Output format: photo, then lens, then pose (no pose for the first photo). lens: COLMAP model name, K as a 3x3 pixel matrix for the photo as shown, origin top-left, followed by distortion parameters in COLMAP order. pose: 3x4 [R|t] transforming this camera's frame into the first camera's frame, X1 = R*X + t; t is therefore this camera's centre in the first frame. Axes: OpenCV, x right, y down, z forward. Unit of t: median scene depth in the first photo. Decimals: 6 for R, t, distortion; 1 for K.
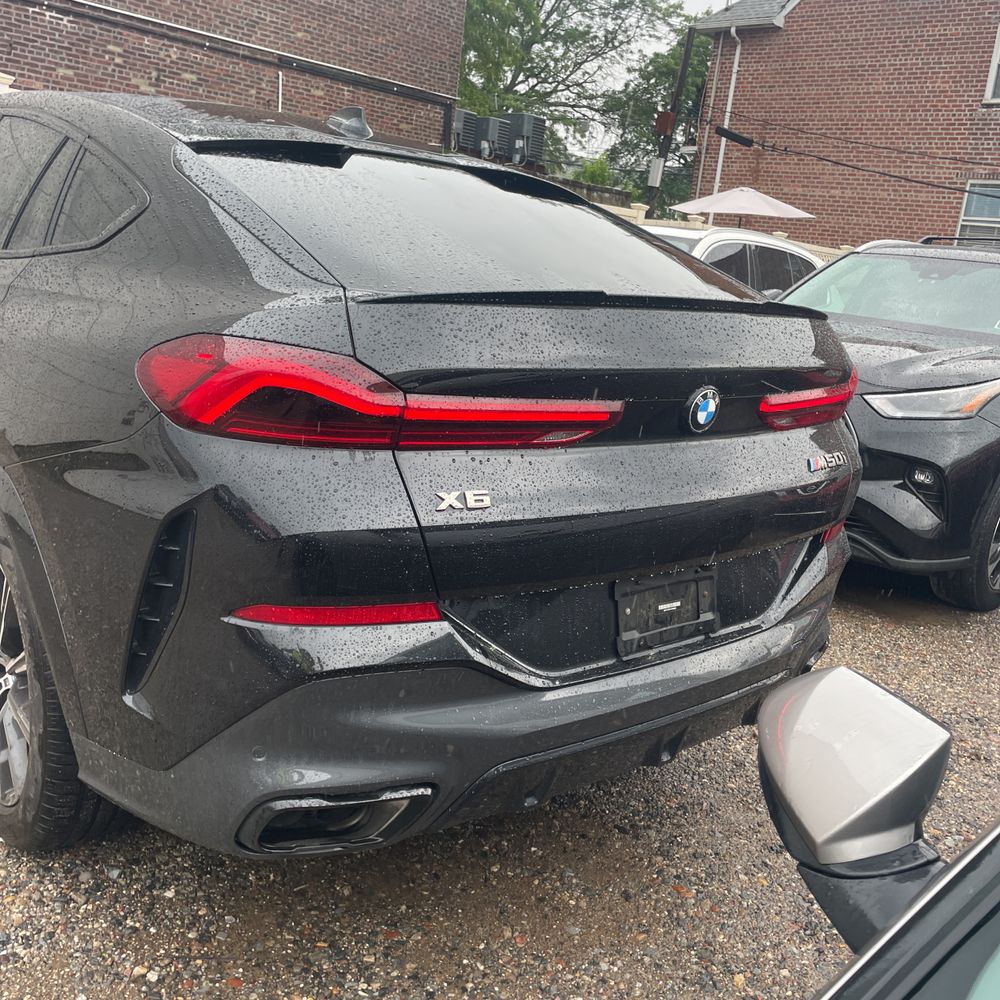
lens RADIAL K [[1014.2, 0, 500.0], [0, 1014.2, 500.0], [0, 0, 1]] dist [0.075560, -0.082649]
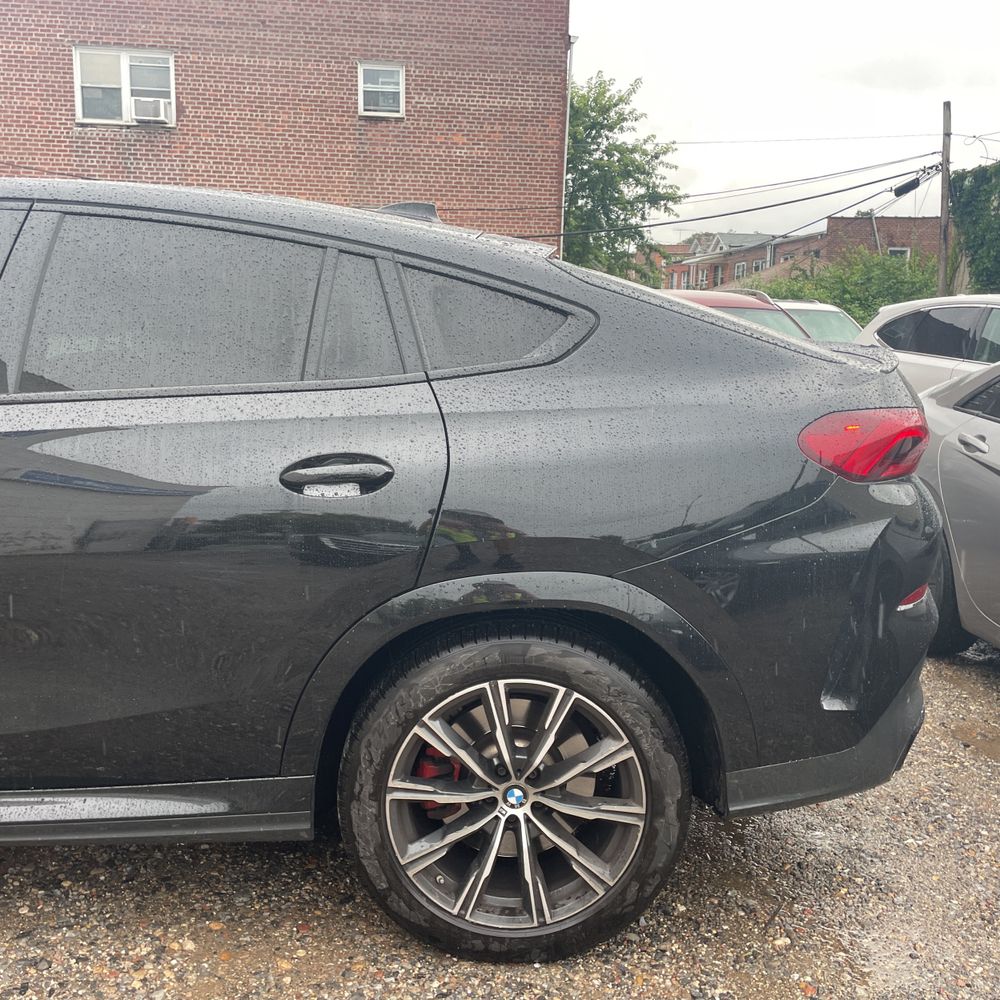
lens RADIAL K [[1018.1, 0, 495.7], [0, 1018.1, 487.8], [0, 0, 1]] dist [0.098575, -0.135593]
pose [[0.623586, -0.221909, 0.749598, -0.144373], [0.232890, 0.968061, 0.092842, -0.026643], [-0.746259, 0.116679, 0.655350, 0.041931]]
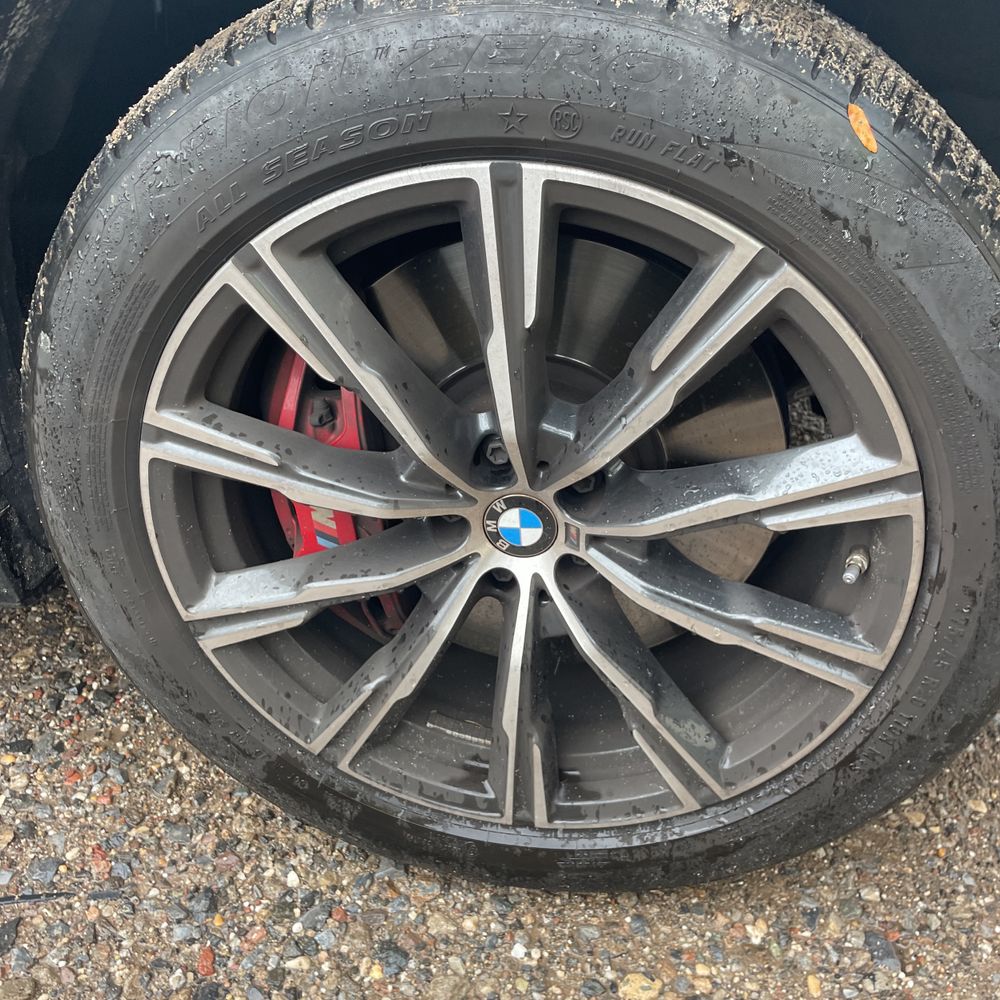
lens RADIAL K [[1025.3, 0, 500.0], [0, 1025.3, 500.0], [0, 0, 1]] dist [0.089436, -0.123159]
pose [[0.765157, -0.340808, 0.546247, -0.082707], [0.061374, 0.883160, 0.465040, 0.000101], [-0.640912, -0.322303, 0.696672, 0.095994]]
